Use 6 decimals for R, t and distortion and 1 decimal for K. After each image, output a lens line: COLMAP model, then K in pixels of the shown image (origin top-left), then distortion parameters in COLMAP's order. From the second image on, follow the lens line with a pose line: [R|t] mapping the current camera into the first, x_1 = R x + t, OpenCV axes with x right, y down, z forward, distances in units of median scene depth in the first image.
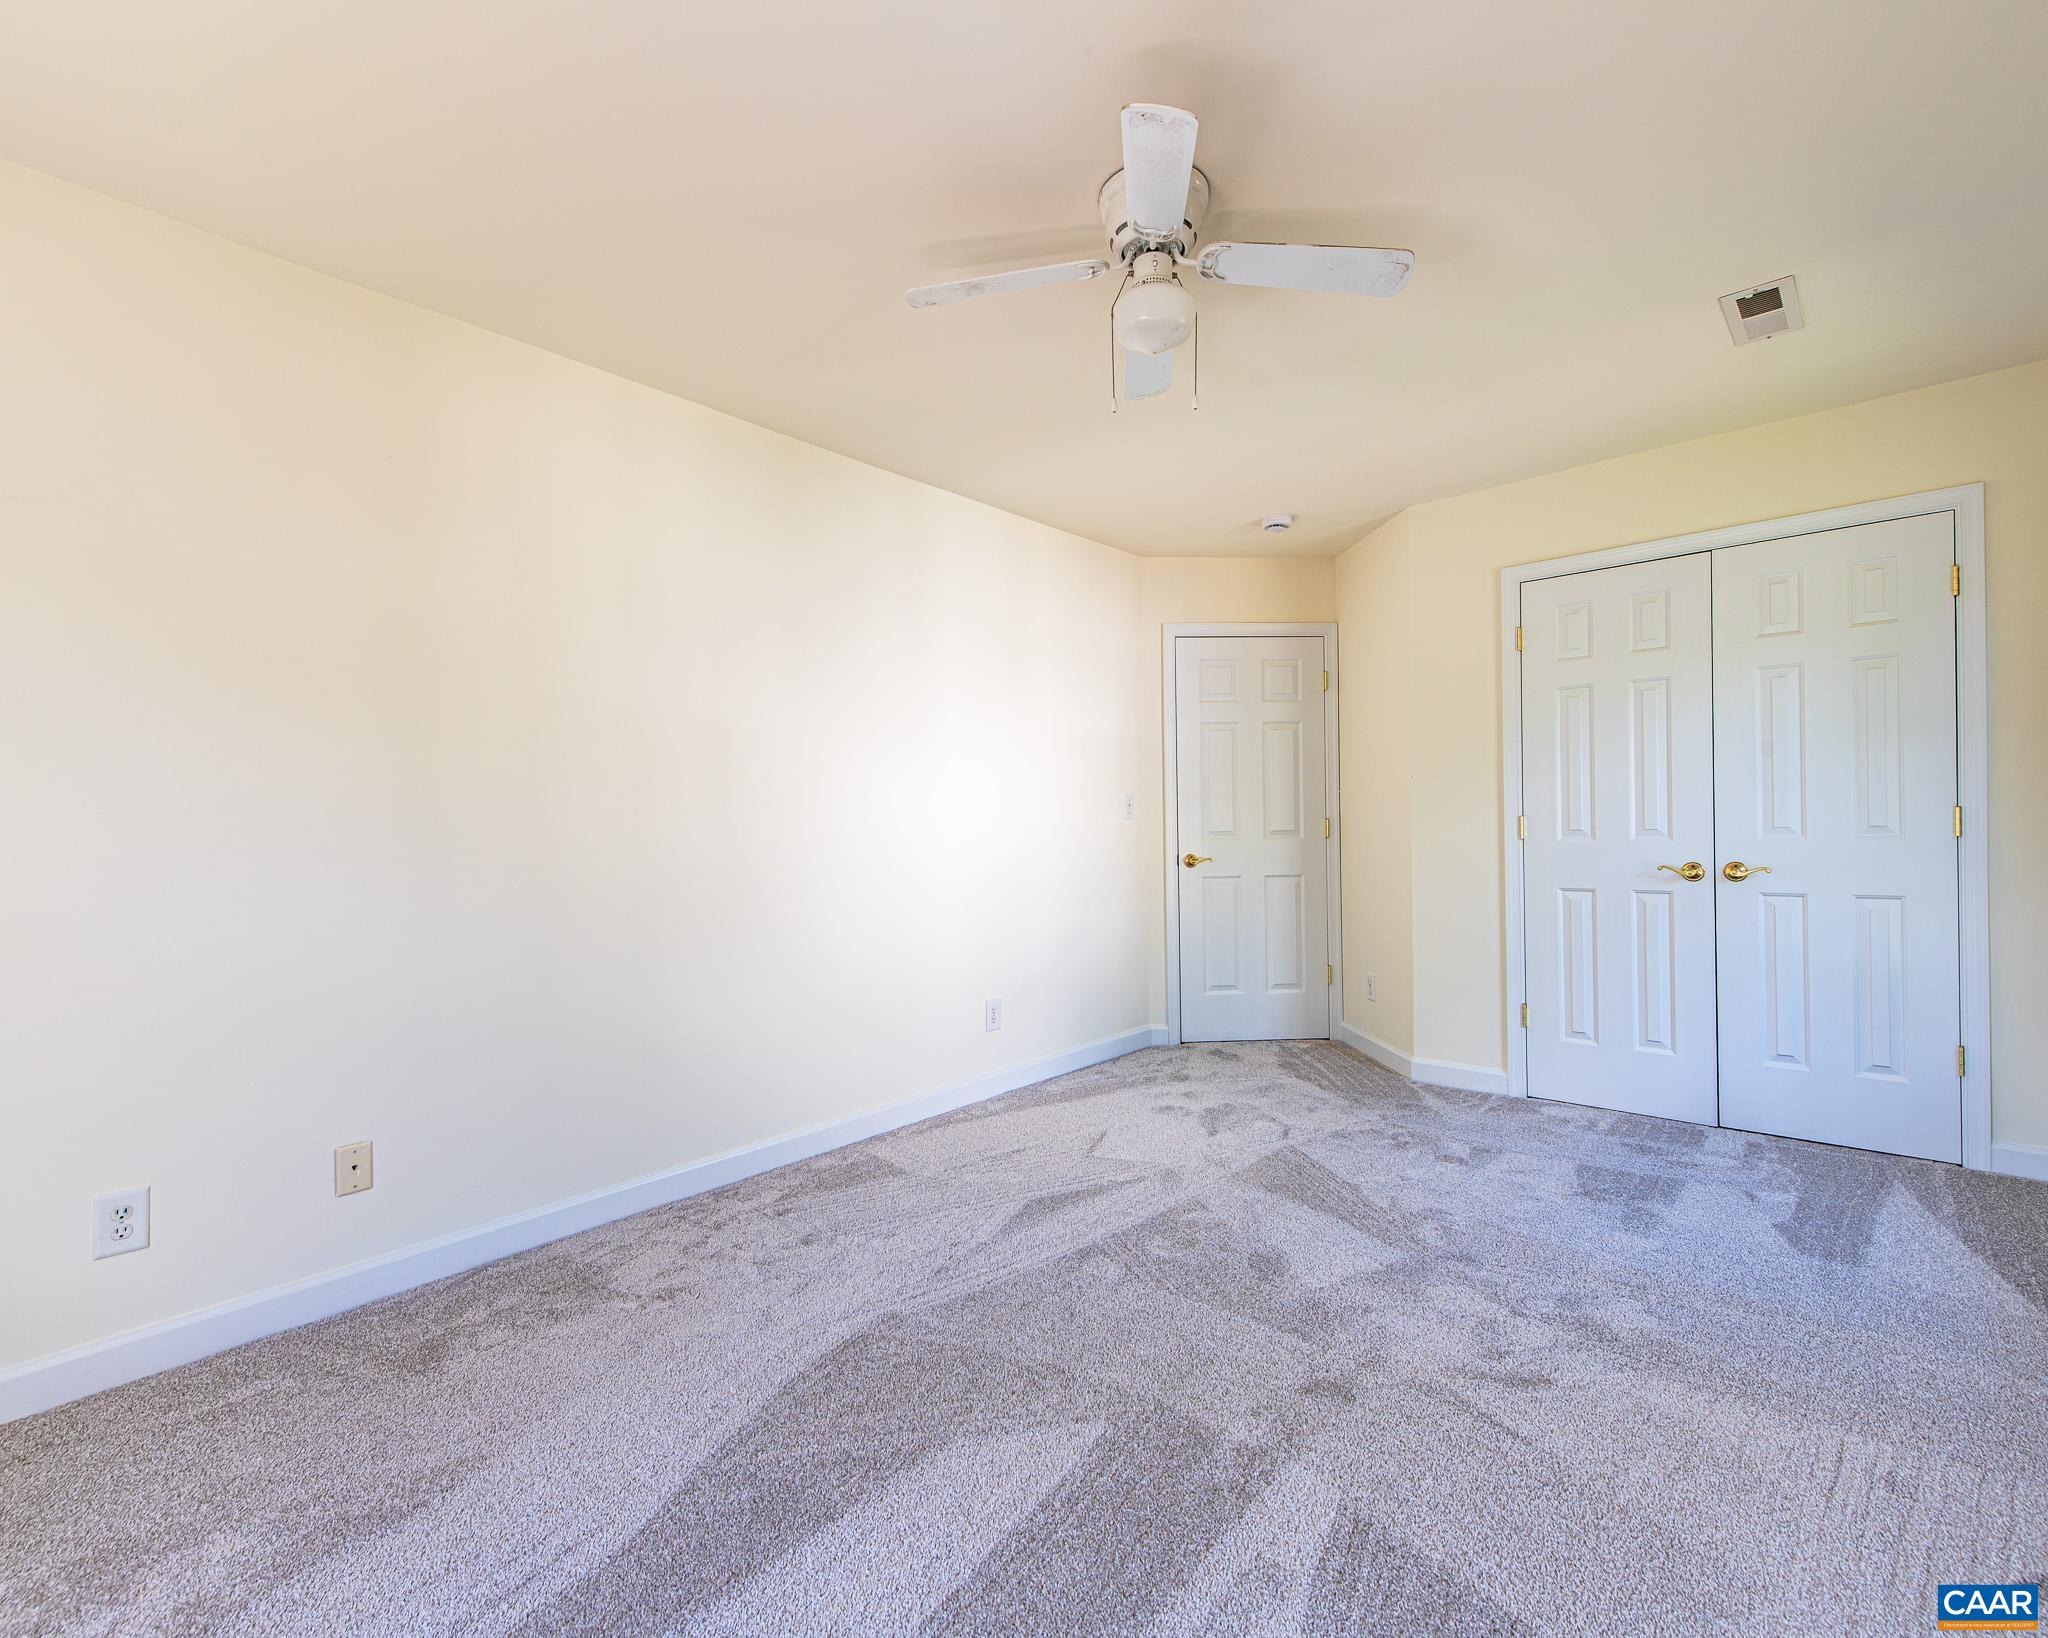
lens RADIAL K [[959.7, 0, 1014.3], [0, 959.7, 829.2], [0, 0, 1]] dist [0.020028, -0.009005]
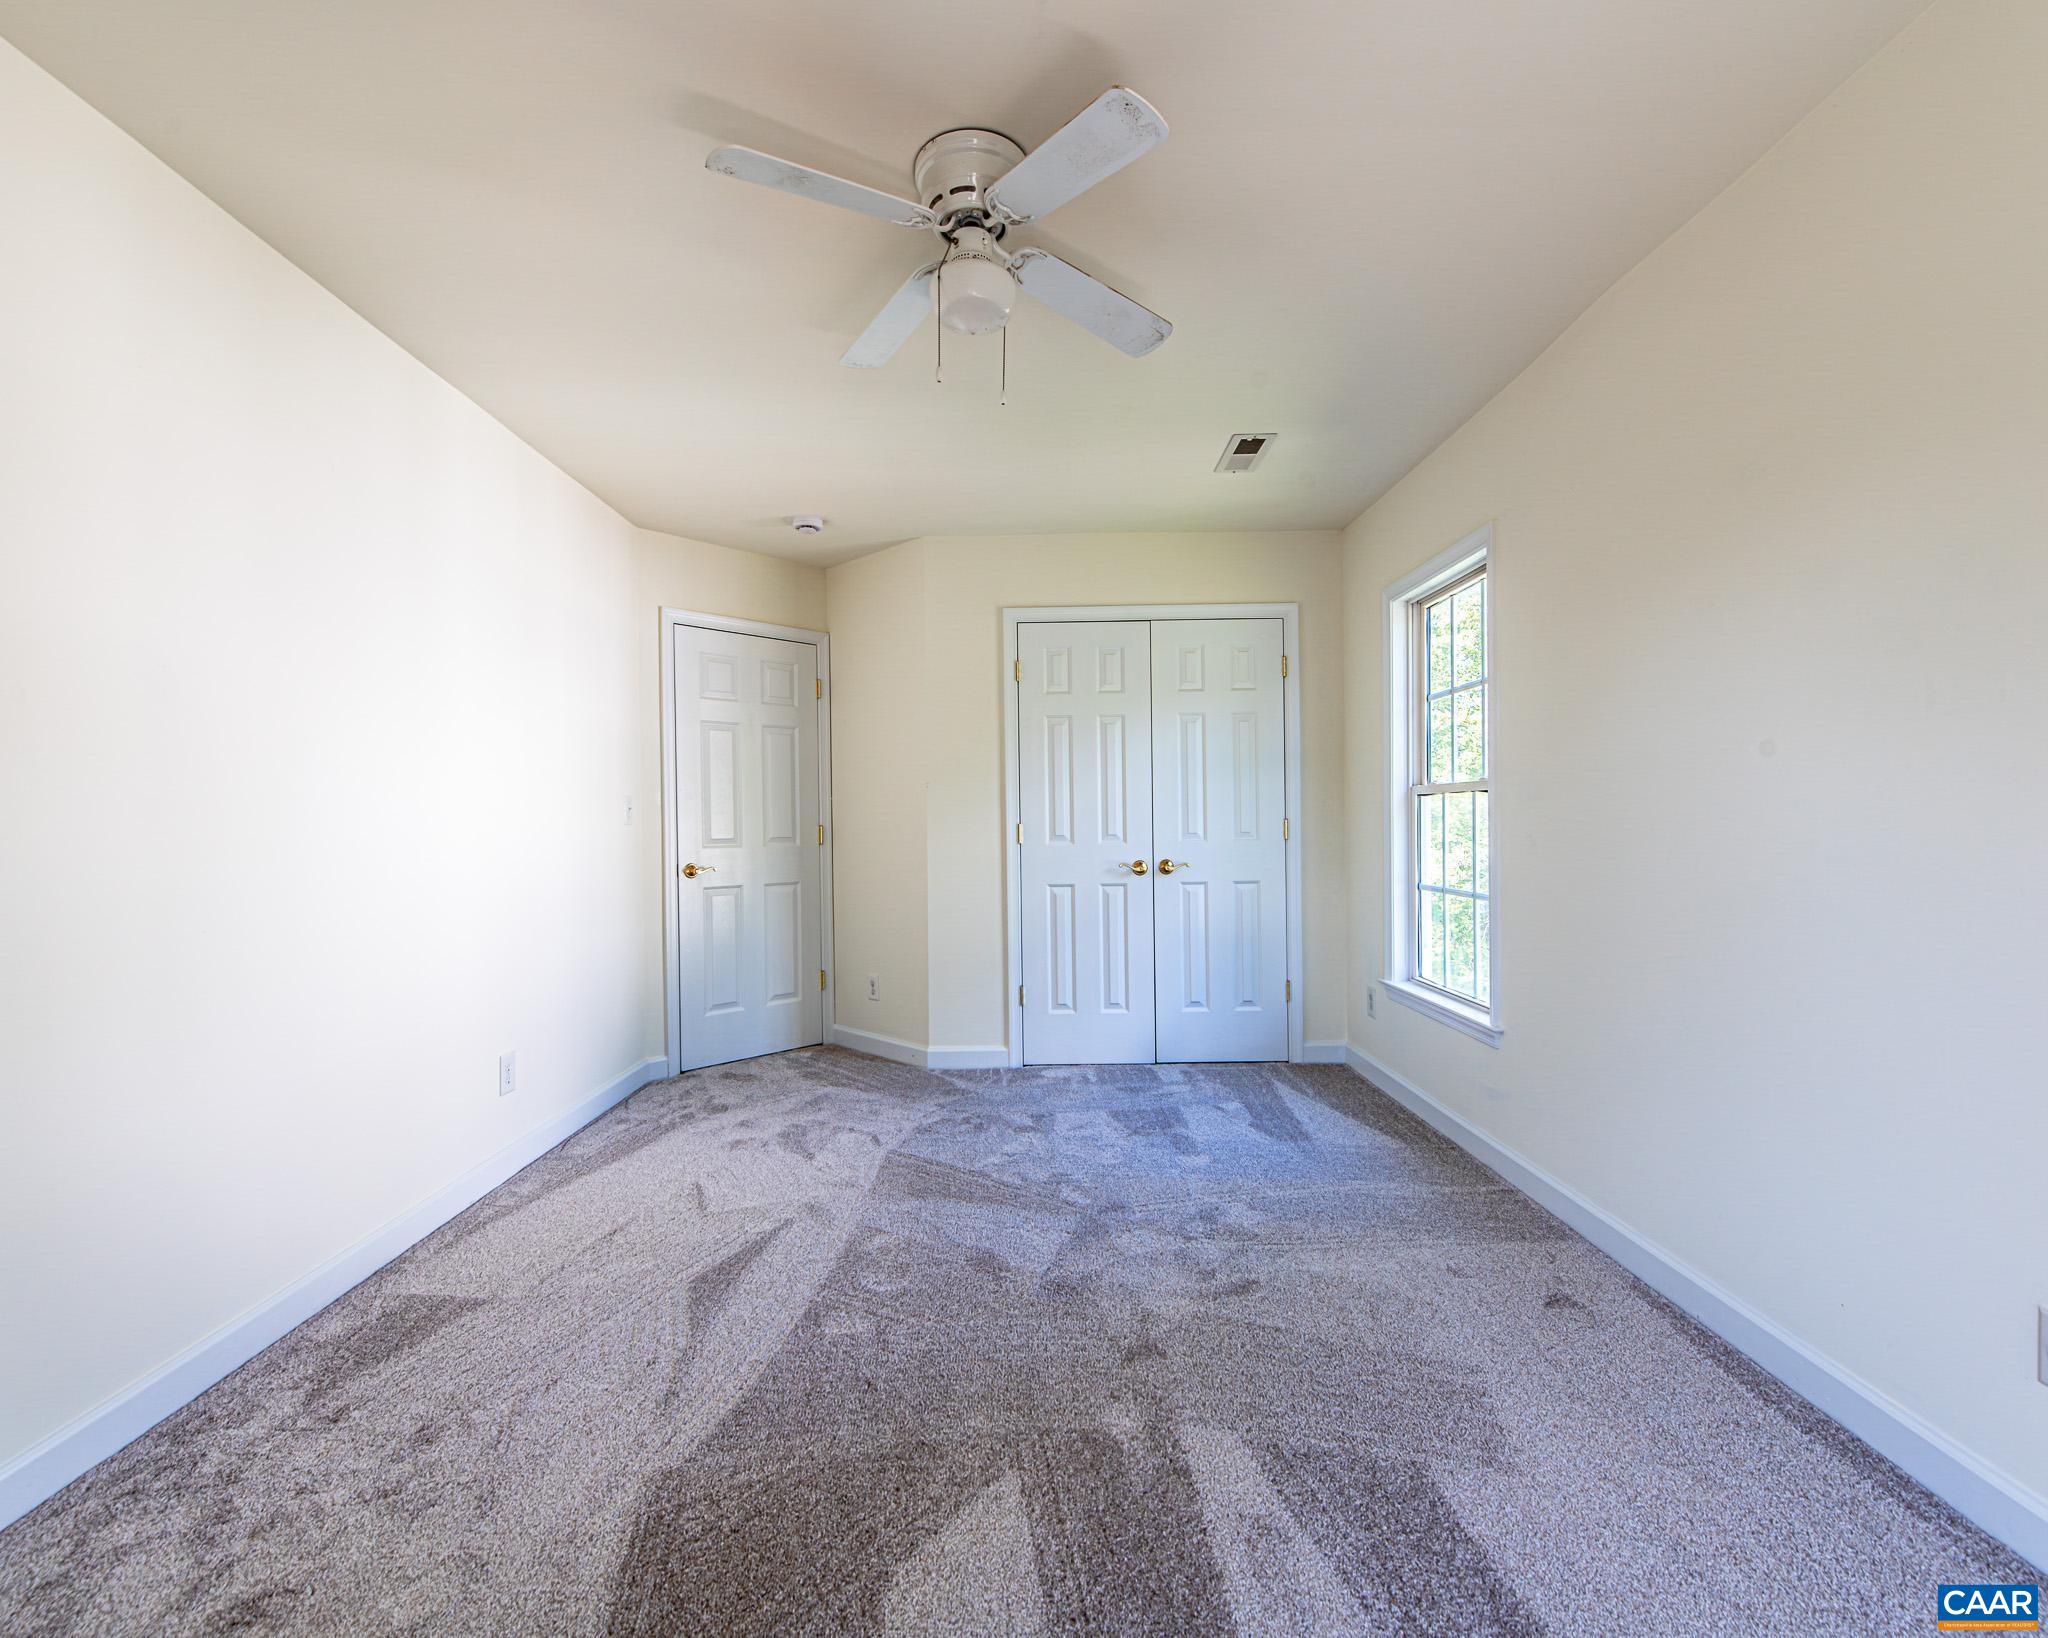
lens RADIAL K [[959.7, 0, 1014.3], [0, 959.7, 829.2], [0, 0, 1]] dist [0.020028, -0.009005]
pose [[0.747042, 0.003659, 0.664766, -0.267234], [0.003295, 0.999952, -0.009207, 0.003737], [-0.664768, 0.009068, 0.746994, 0.154267]]
